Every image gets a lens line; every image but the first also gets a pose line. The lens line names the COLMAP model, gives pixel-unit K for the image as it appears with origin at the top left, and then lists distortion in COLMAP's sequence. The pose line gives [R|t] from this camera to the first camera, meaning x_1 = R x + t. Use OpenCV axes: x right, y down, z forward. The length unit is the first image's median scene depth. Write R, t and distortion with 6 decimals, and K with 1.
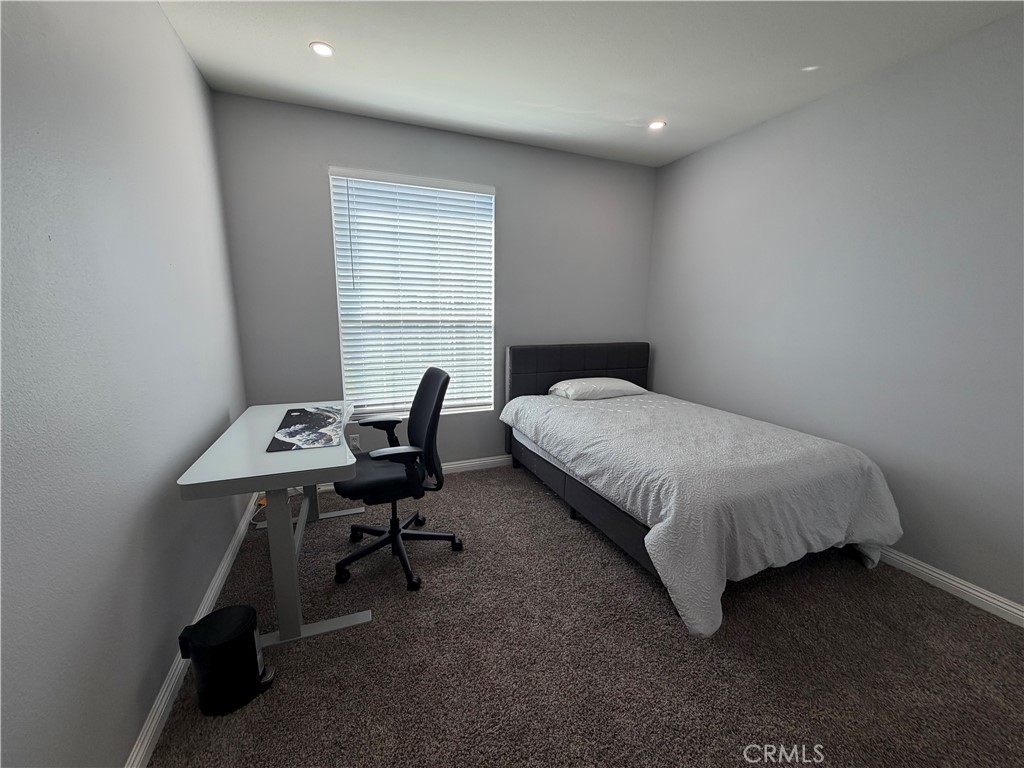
lens RADIAL K [[411.0, 0, 510.5], [0, 411.0, 386.3], [0, 0, 1]] dist [-0.000431, 0.000013]
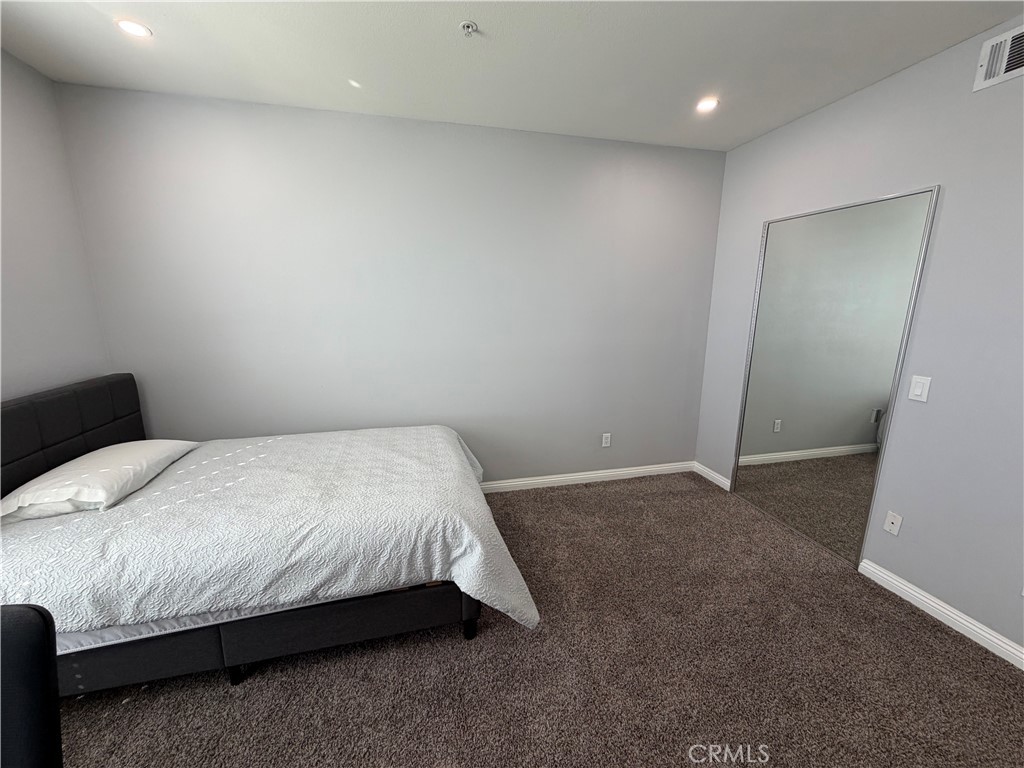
lens RADIAL K [[411.0, 0, 509.0], [0, 411.0, 386.0], [0, 0, 1]] dist [-0.000431, 0.000013]
pose [[0.146707, -0.214587, 0.965624, -0.337577], [0.184089, 0.965055, 0.186493, -0.165169], [-0.971899, 0.150401, 0.181083, 0.533277]]
